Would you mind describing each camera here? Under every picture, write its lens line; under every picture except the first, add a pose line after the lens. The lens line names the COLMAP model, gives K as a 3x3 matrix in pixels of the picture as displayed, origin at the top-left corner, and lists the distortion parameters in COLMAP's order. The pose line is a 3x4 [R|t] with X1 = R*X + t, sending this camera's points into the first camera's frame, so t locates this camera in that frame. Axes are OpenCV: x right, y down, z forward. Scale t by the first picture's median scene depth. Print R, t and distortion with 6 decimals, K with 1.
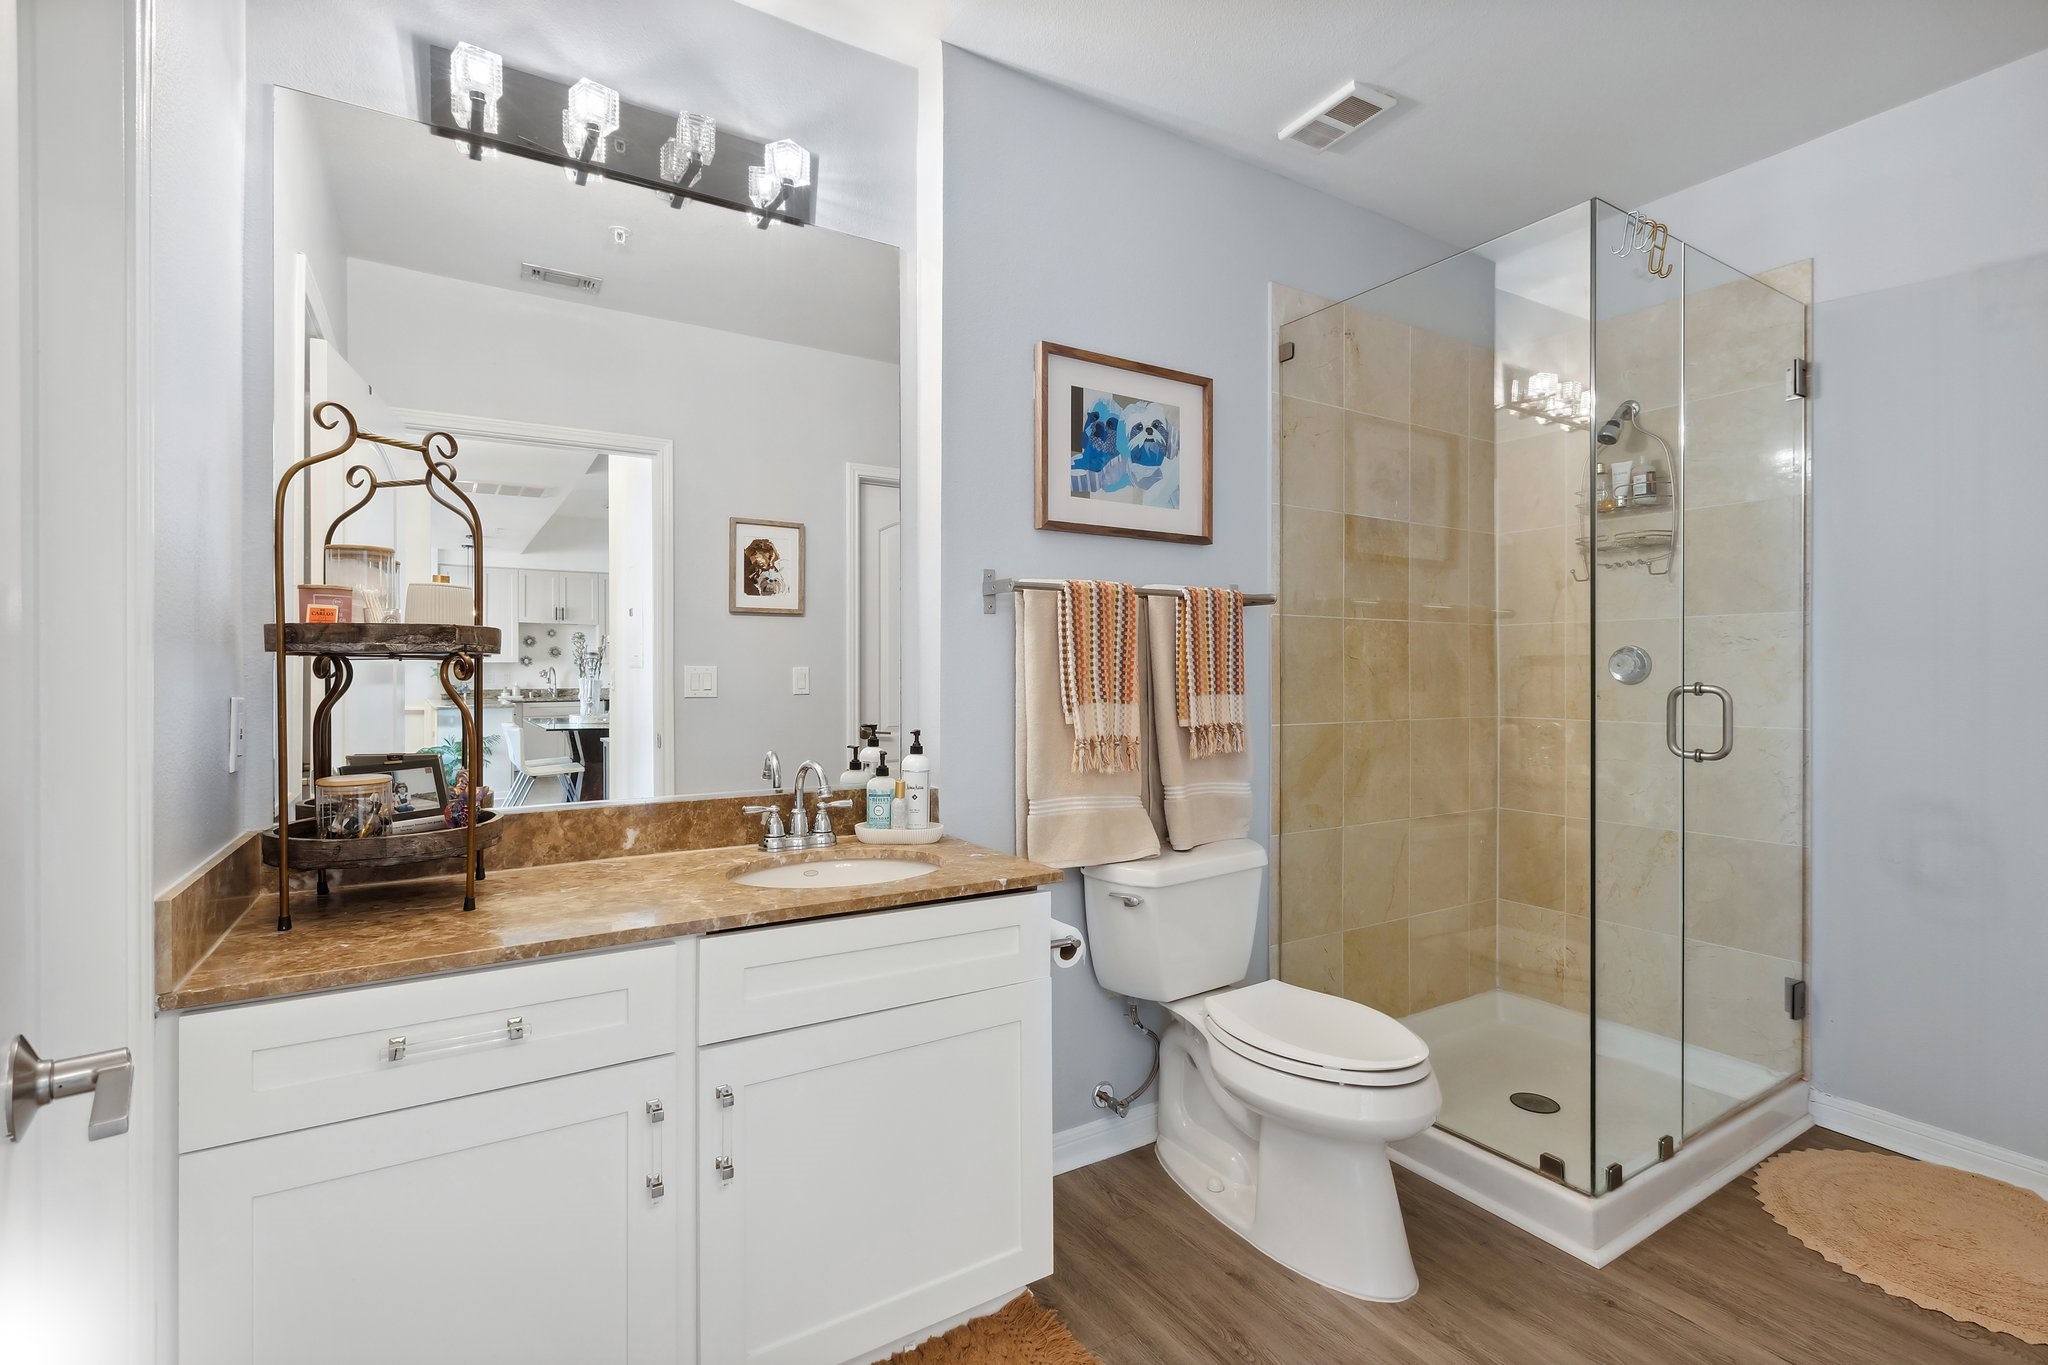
lens RADIAL K [[923.3, 0, 1029.2], [0, 923.3, 677.2], [0, 0, 1]] dist [-0.000639, -0.000298]
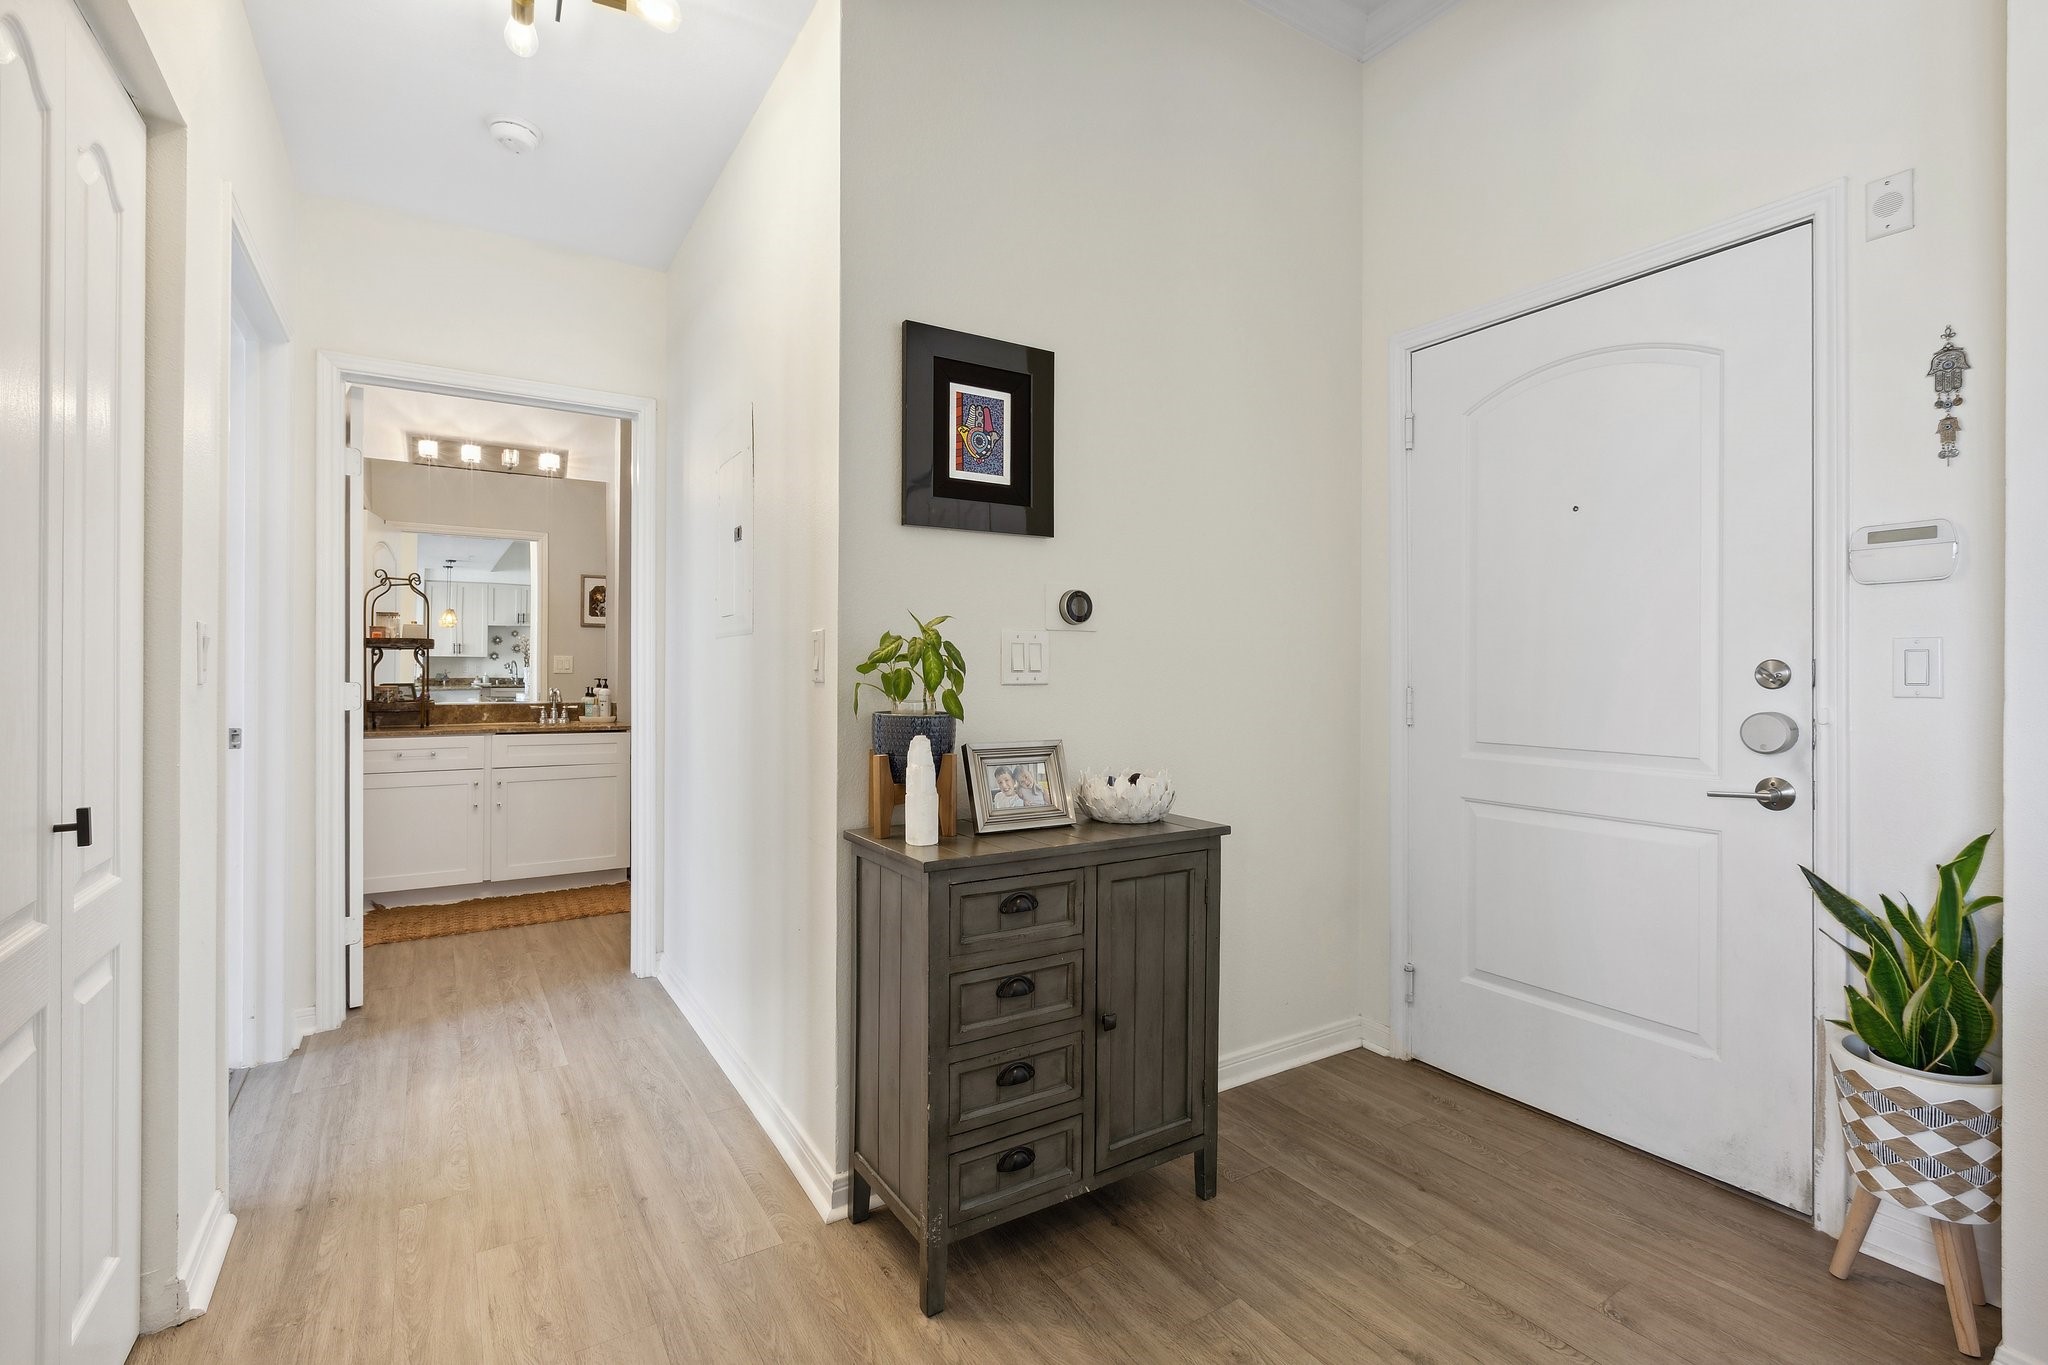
lens RADIAL K [[923.3, 0, 1028.0], [0, 923.3, 667.5], [0, 0, 1]] dist [-0.000639, -0.000298]
pose [[0.999983, 0.002112, 0.005347, 1.025922], [-0.002065, 0.999959, -0.008802, 0.047247], [-0.005365, 0.008791, 0.999947, -1.536353]]
